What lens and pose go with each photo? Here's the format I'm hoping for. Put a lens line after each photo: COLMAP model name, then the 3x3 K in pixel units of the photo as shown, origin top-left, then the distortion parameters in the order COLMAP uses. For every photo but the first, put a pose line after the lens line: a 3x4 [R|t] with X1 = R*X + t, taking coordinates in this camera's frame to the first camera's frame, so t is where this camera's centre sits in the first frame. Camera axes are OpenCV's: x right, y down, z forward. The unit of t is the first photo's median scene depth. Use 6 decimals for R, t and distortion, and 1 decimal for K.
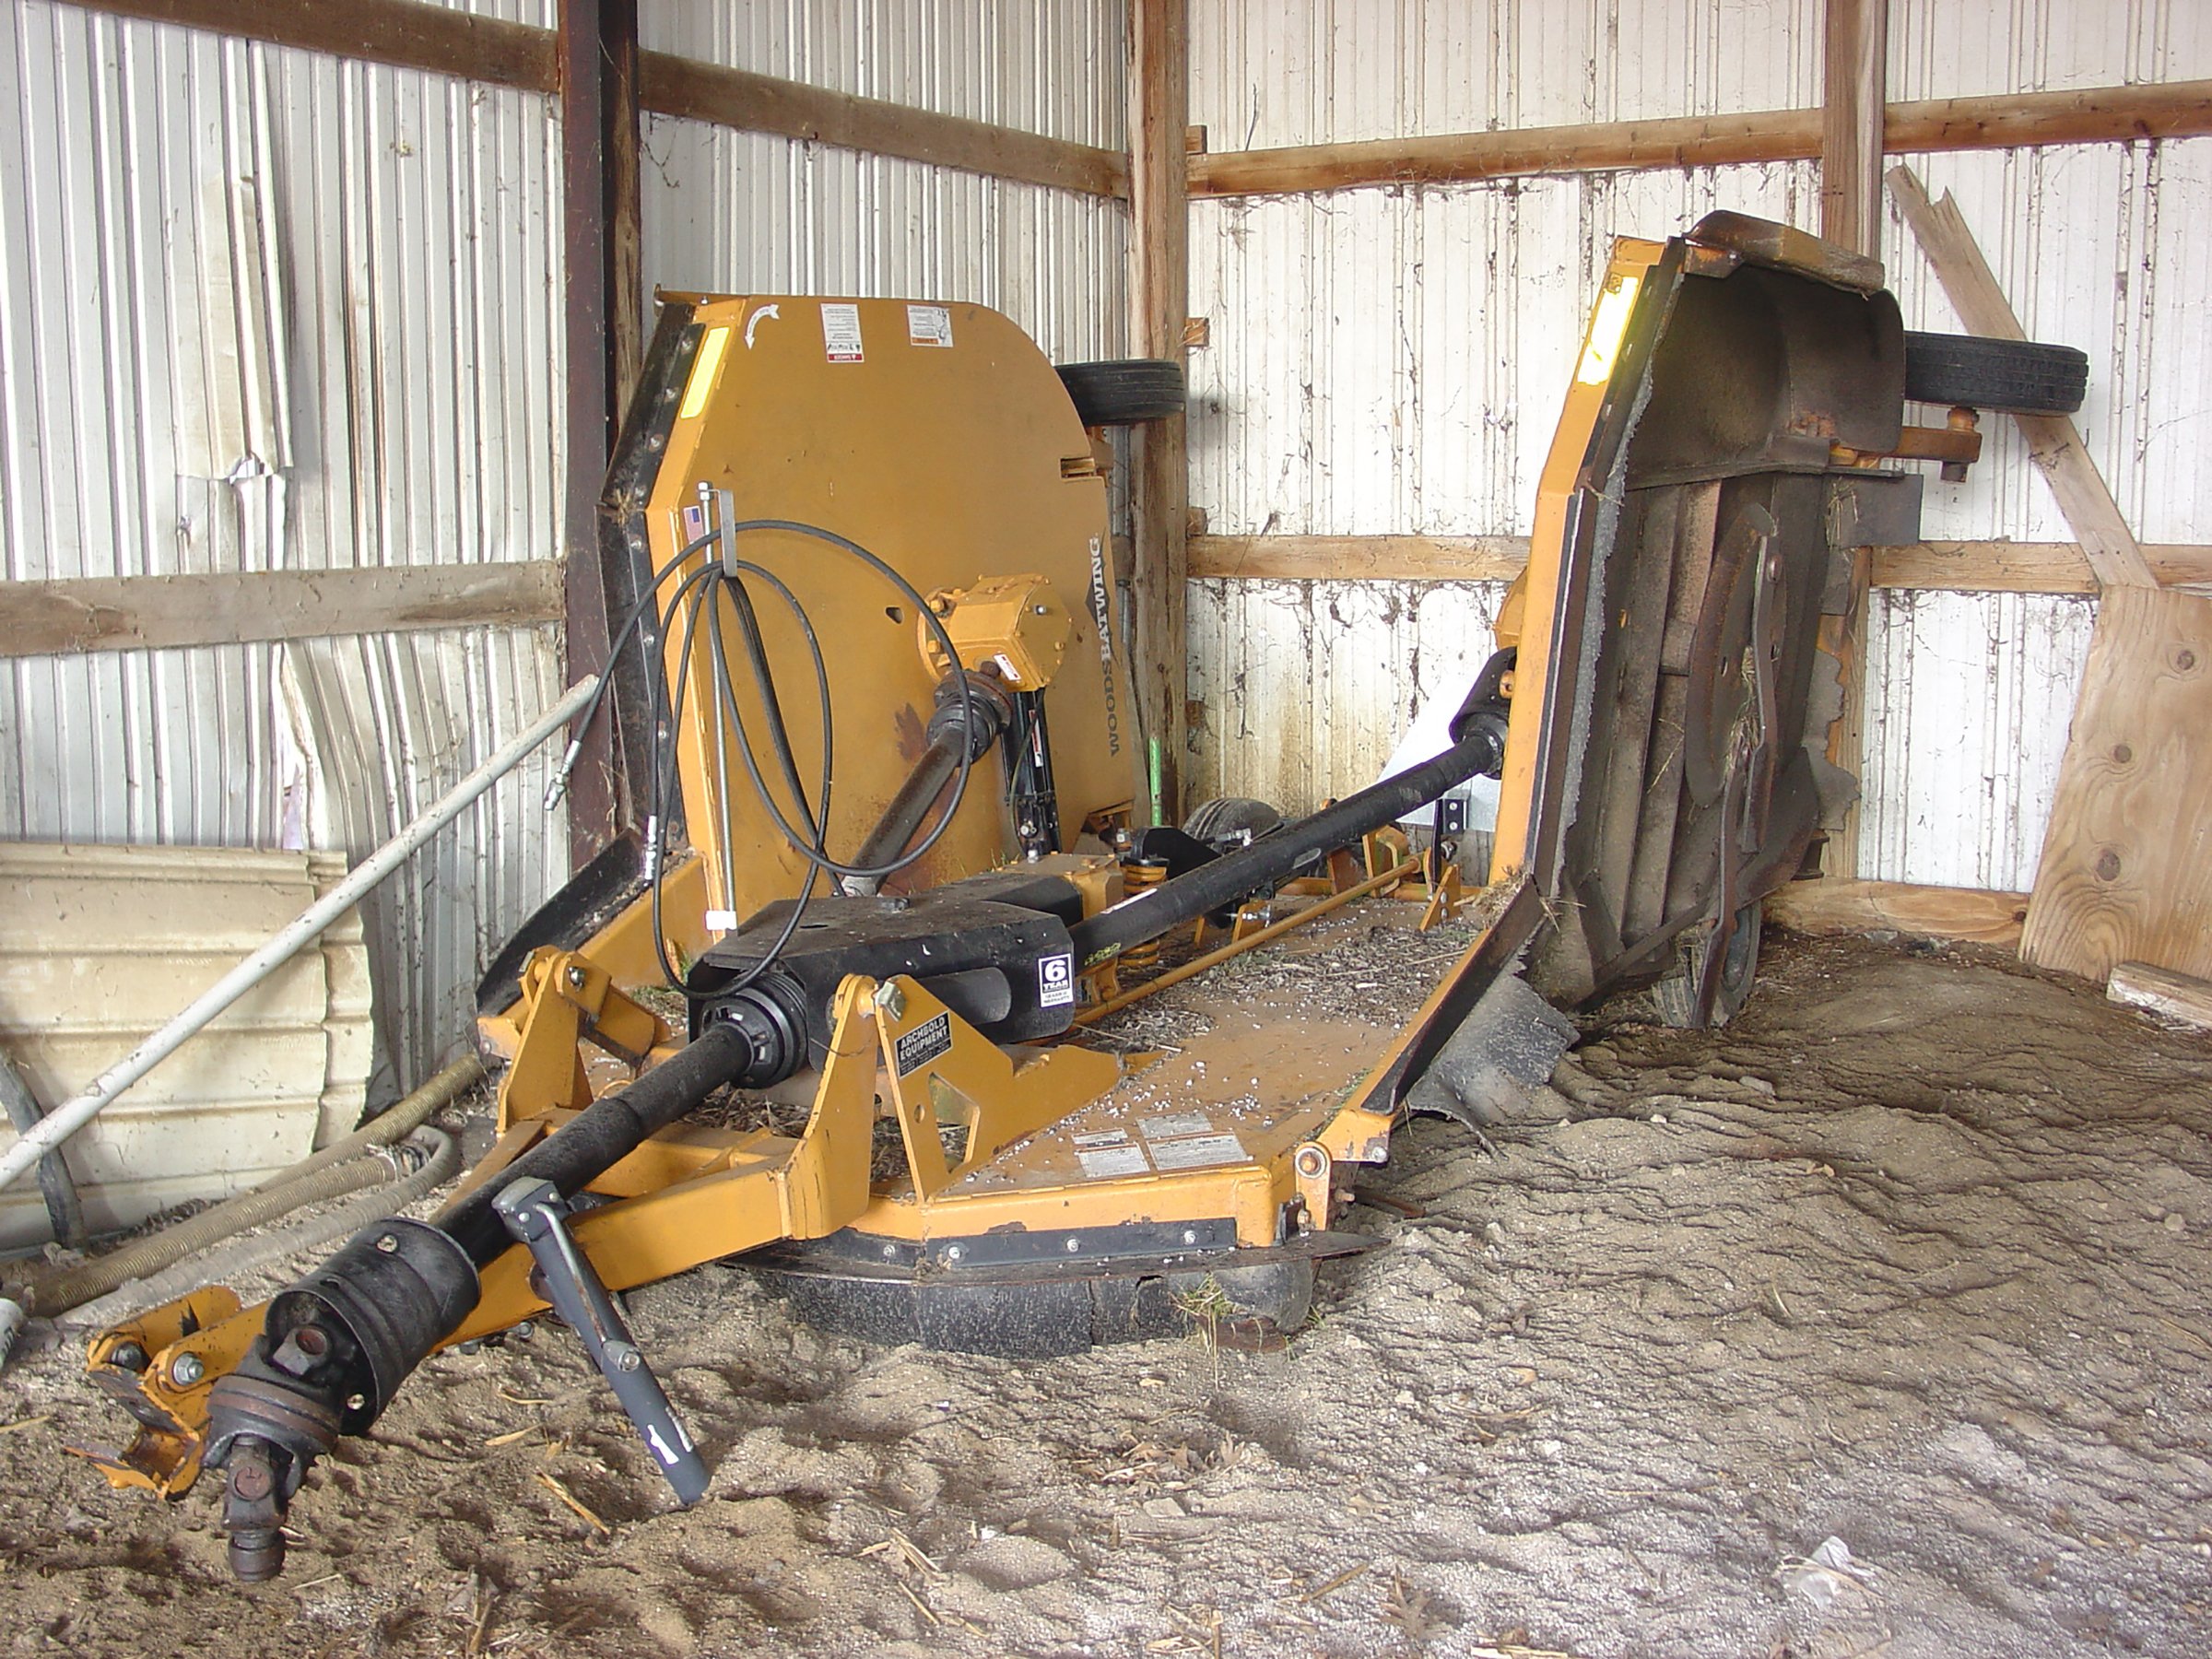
lens RADIAL K [[2665.0, 0, 1106.0], [0, 2665.0, 829.5], [0, 0, 1]] dist [-0.056318, -0.008715]
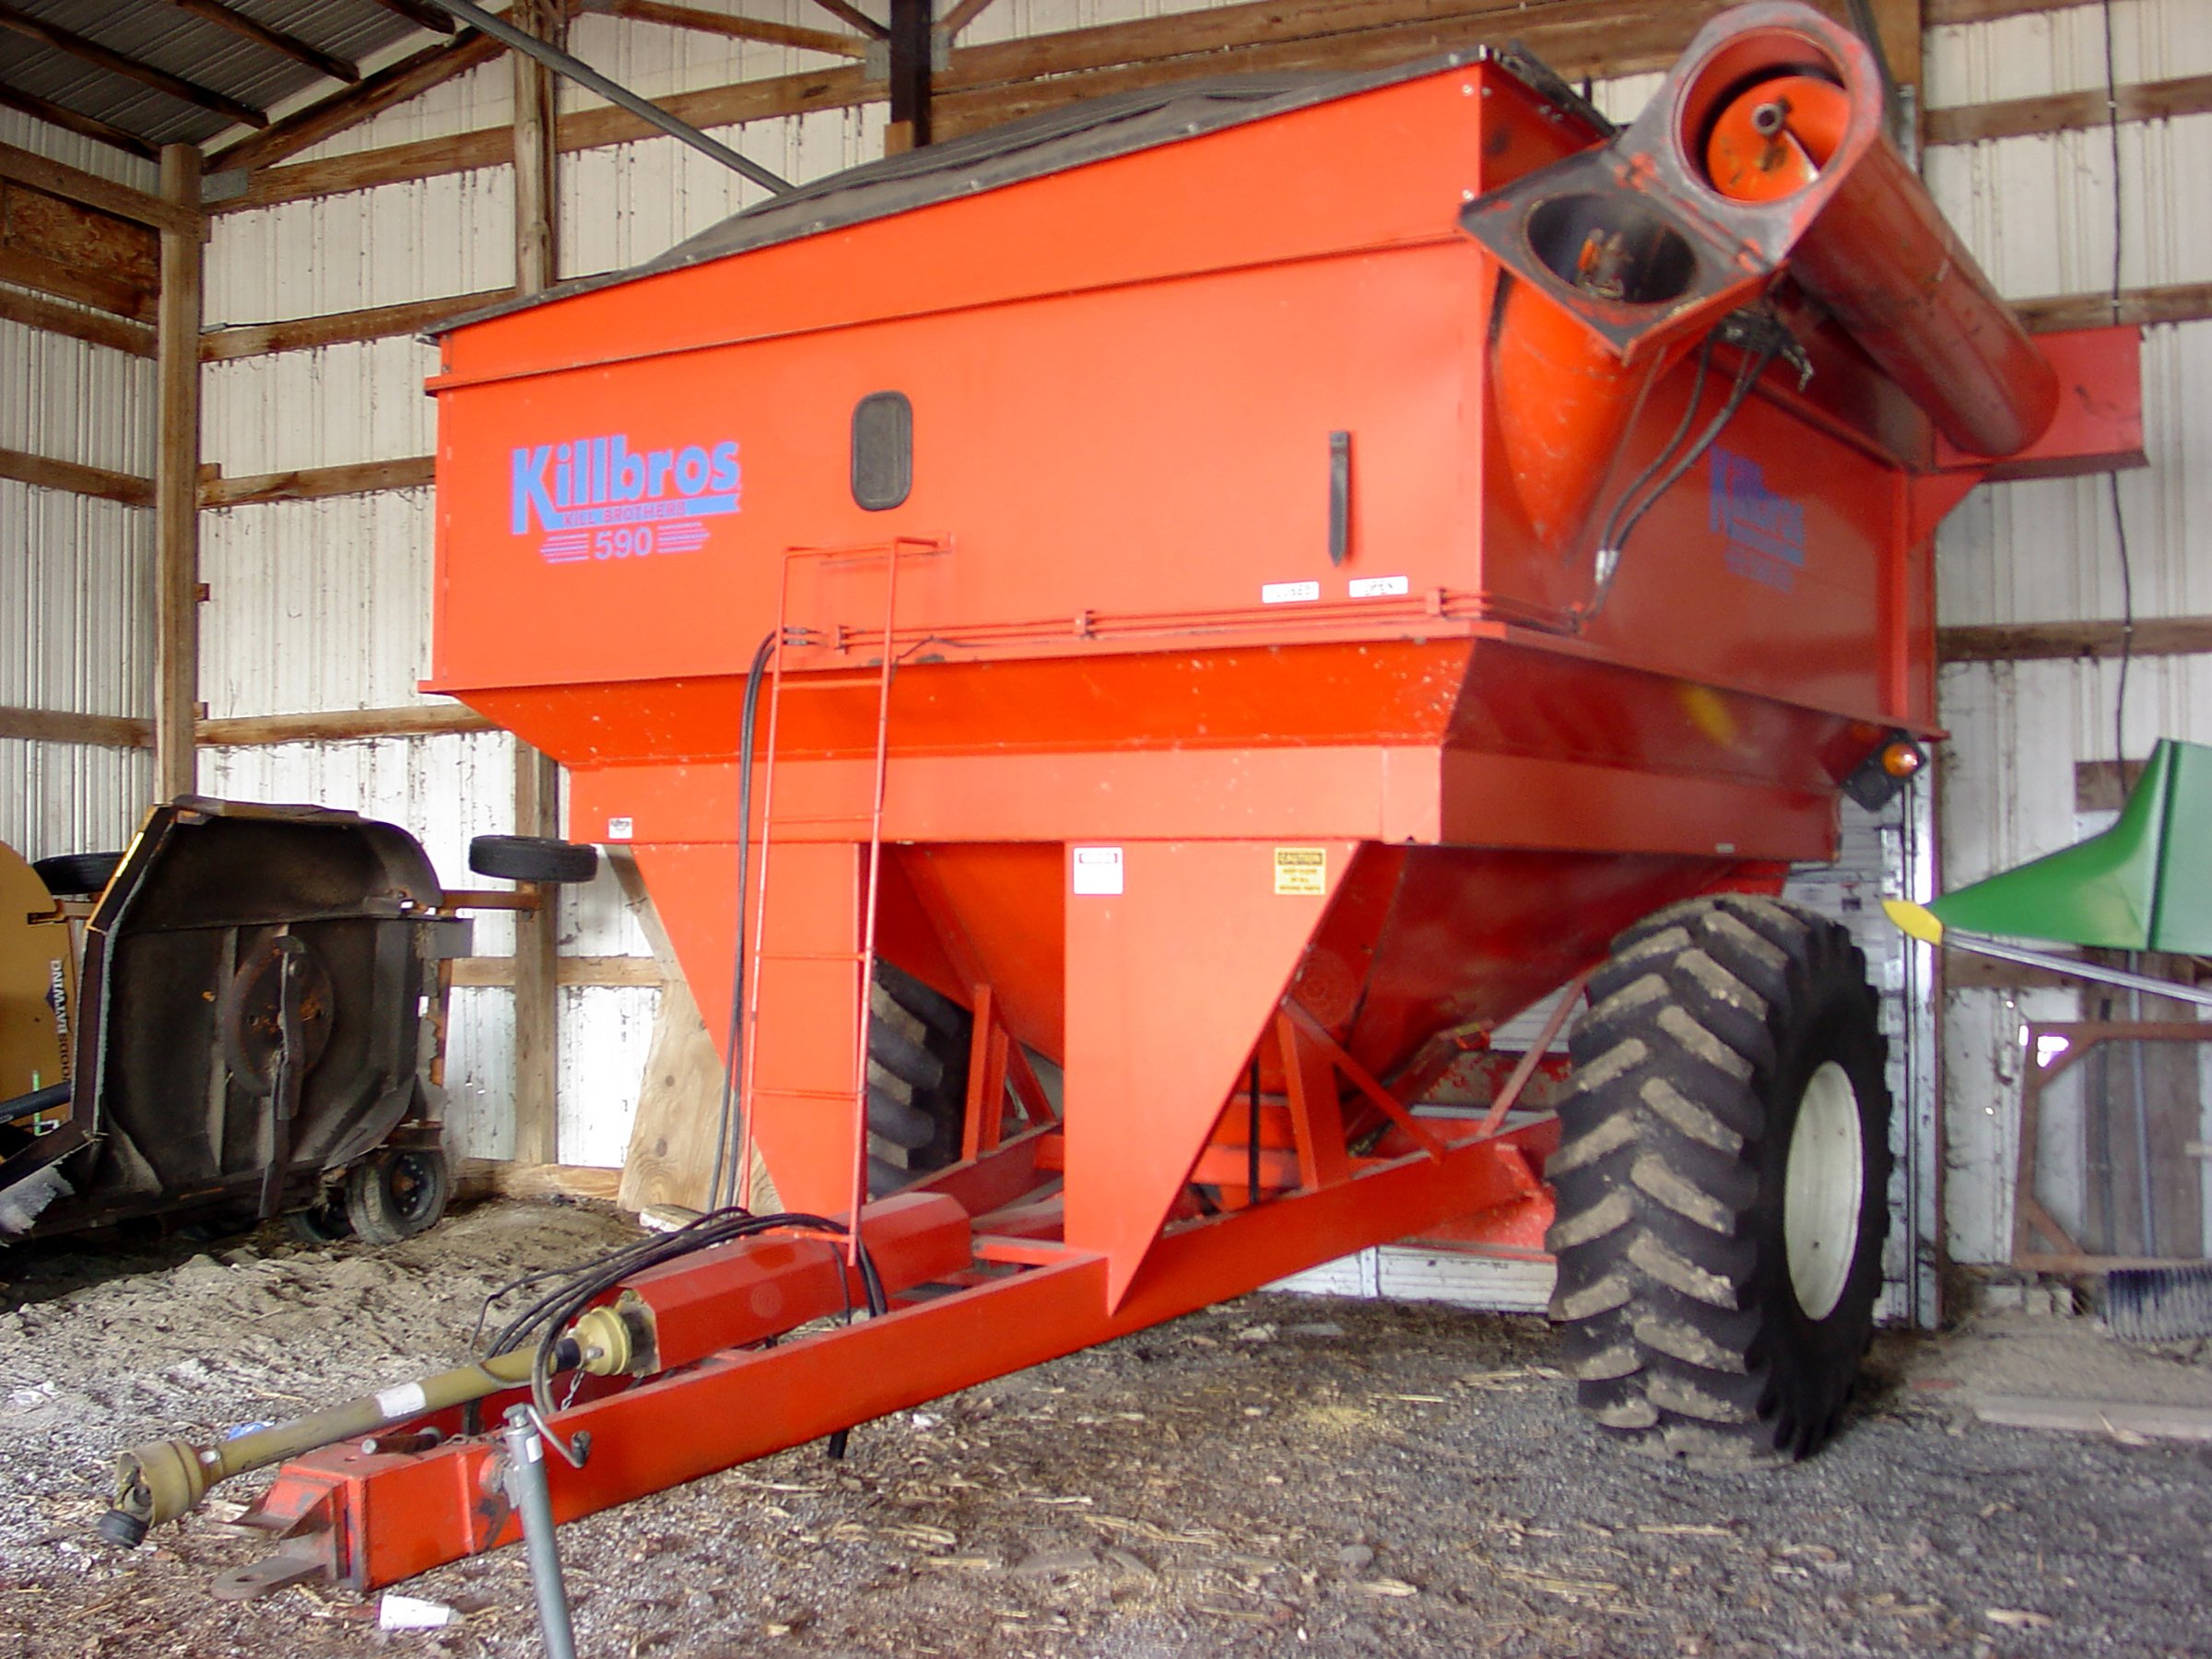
lens RADIAL K [[2665.0, 0, 1106.0], [0, 2665.0, 829.5], [0, 0, 1]] dist [-0.056318, -0.008715]
pose [[0.993592, -0.004722, 0.112929, 0.422660], [0.023265, 0.986276, -0.163457, 0.086820], [-0.110607, 0.165037, 0.980066, -0.641562]]
